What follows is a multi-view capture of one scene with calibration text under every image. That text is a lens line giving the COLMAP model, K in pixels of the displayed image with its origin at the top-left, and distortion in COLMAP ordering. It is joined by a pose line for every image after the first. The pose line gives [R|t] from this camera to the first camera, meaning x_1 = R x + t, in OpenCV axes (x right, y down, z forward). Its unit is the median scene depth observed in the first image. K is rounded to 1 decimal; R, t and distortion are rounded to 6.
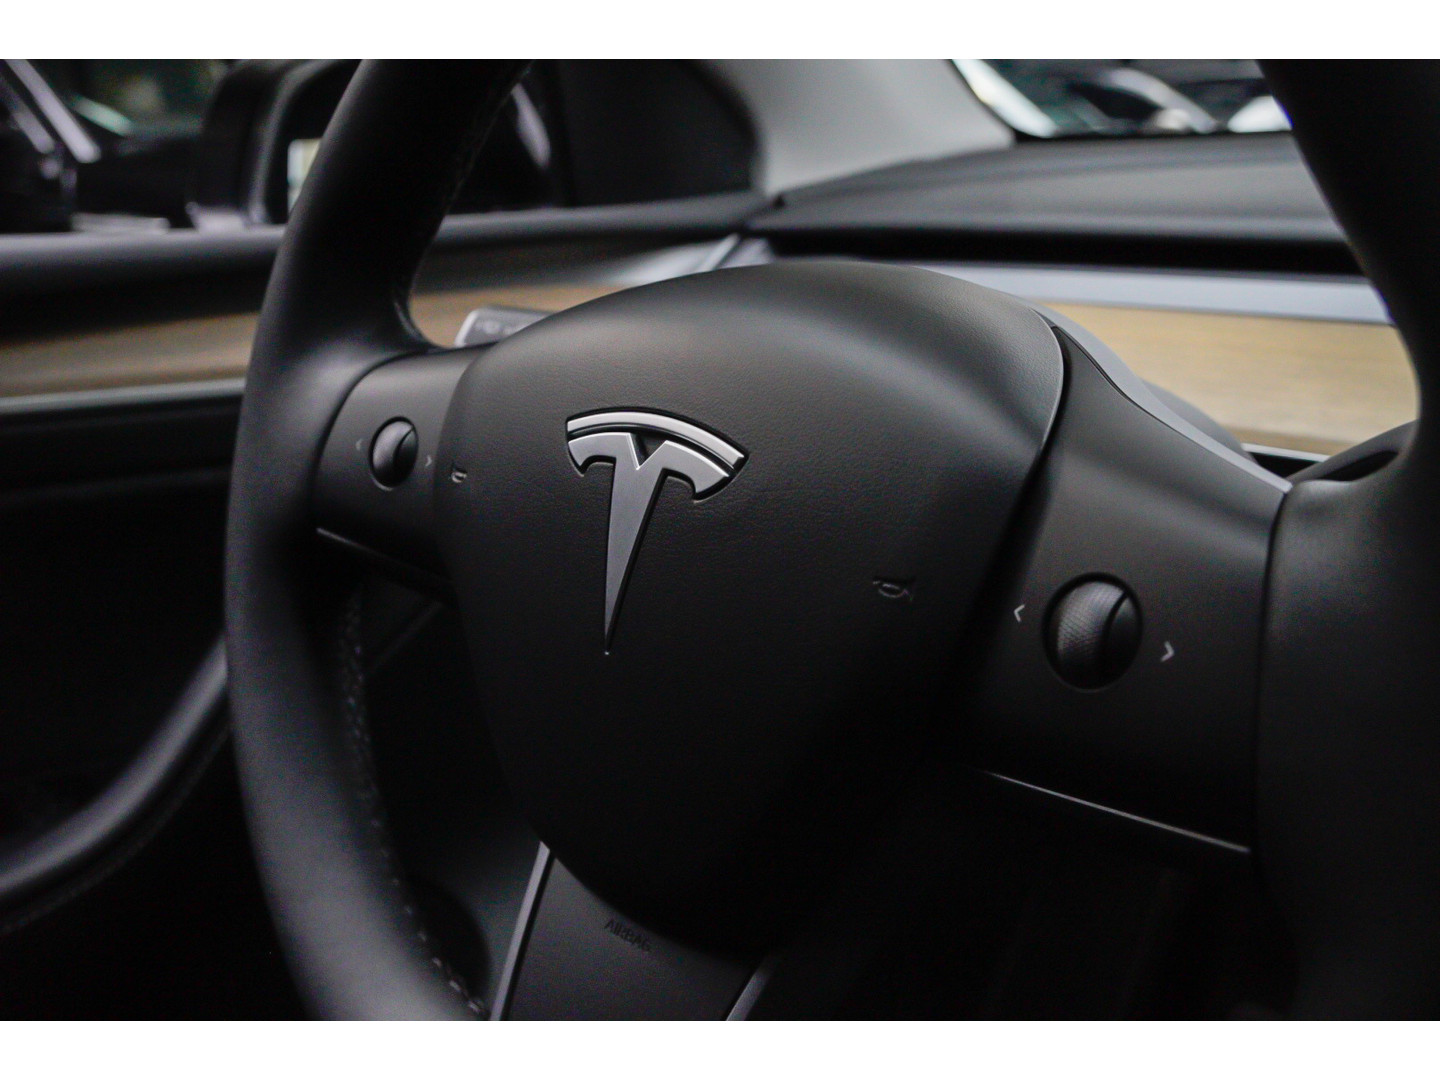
lens RADIAL K [[1307.0, 0, 716.1], [0, 1307.0, 550.5], [0, 0, 1]] dist [-0.045188, 0.000000]
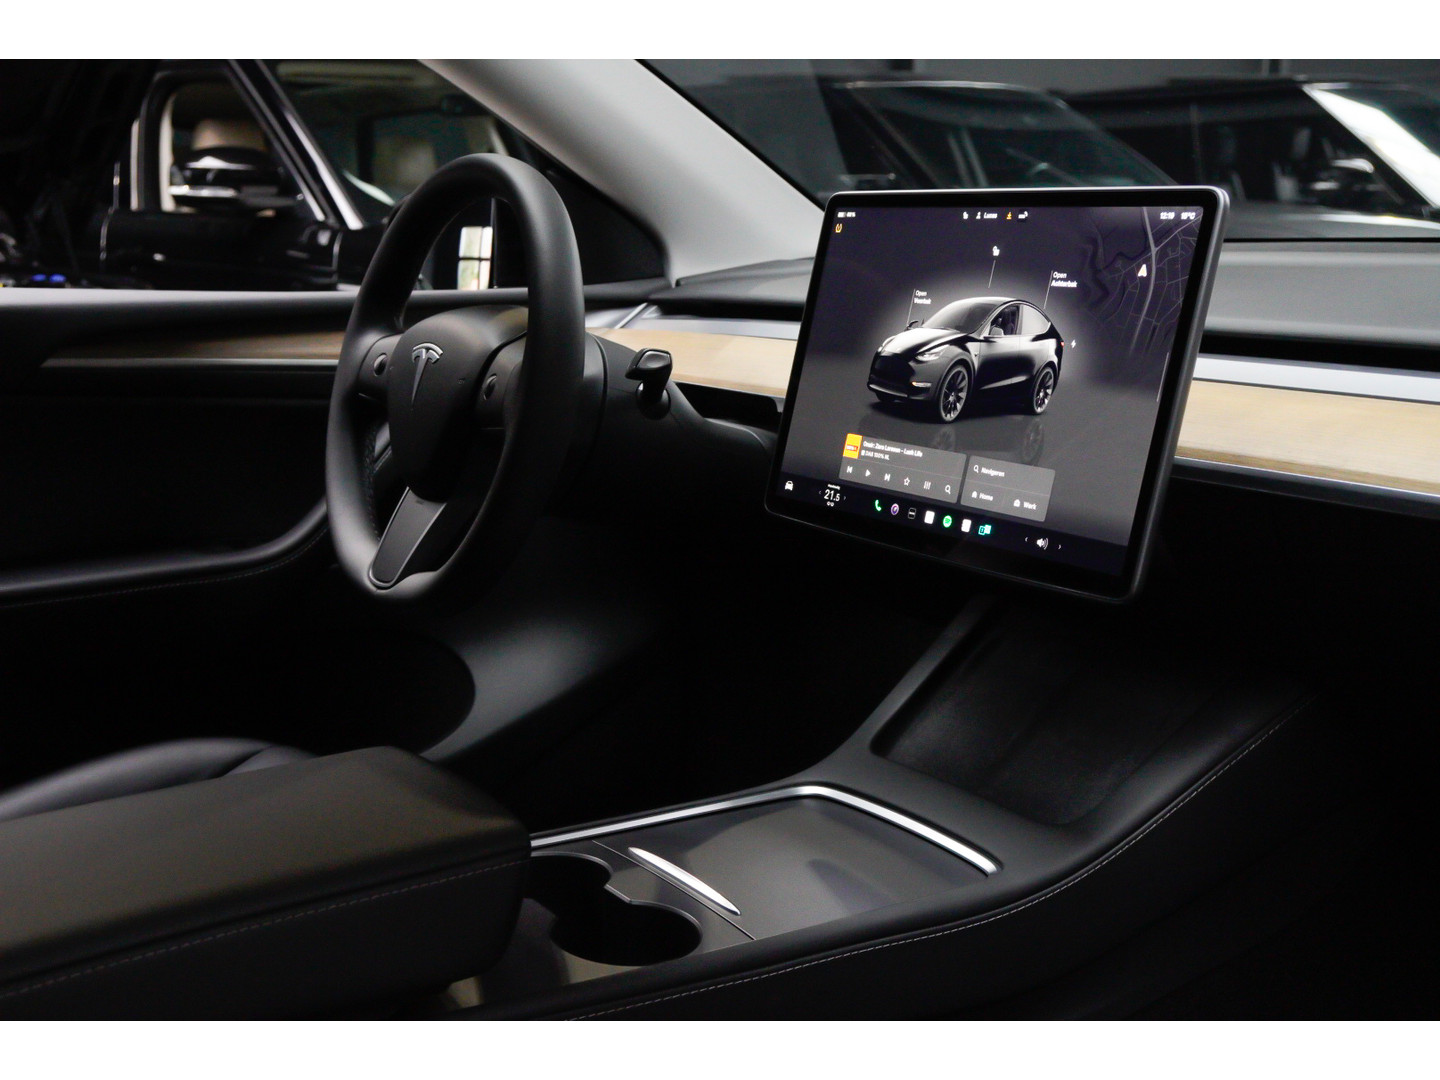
lens RADIAL K [[1645.0, 0, 756.3], [0, 1645.0, 568.3], [0, 0, 1]] dist [0.037173, 0.000000]
pose [[0.969203, 0.091966, -0.228448, 1.893817], [-0.110114, 0.991591, -0.067981, 0.710971], [0.220275, 0.091042, 0.971180, -3.102925]]
